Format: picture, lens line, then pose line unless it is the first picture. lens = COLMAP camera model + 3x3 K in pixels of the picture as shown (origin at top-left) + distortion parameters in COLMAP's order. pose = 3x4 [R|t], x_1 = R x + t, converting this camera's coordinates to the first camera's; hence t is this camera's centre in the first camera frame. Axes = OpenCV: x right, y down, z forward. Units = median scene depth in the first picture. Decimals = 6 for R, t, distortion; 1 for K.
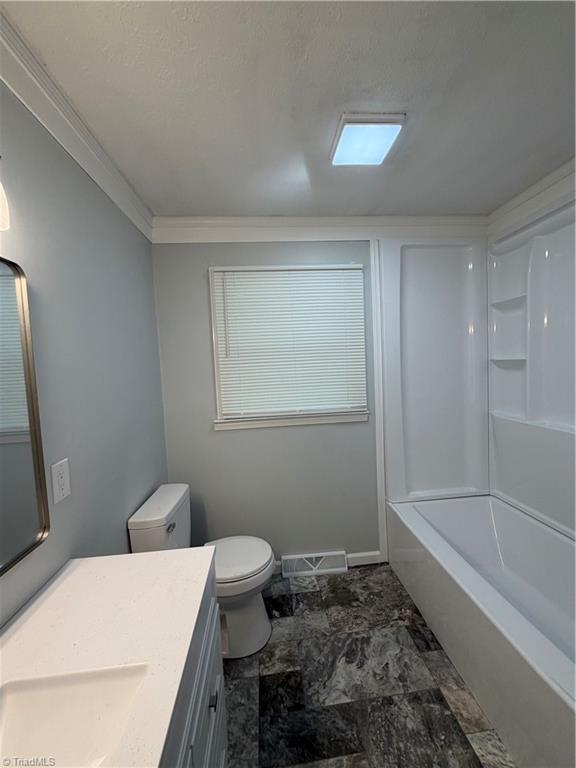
lens RADIAL K [[313.2, 0, 290.8], [0, 313.2, 383.1], [0, 0, 1]] dist [0.009738, -0.001175]
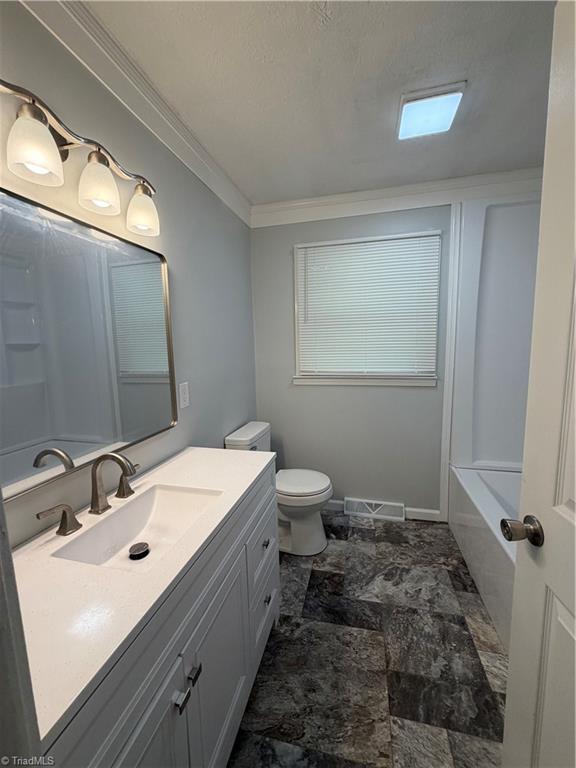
lens RADIAL K [[313.2, 0, 286.9], [0, 313.2, 383.7], [0, 0, 1]] dist [0.009738, -0.001175]
pose [[0.944088, 0.068234, -0.322556, 0.146396], [-0.043322, 0.995541, 0.083798, 0.058861], [0.326835, -0.065138, 0.942834, -0.173566]]
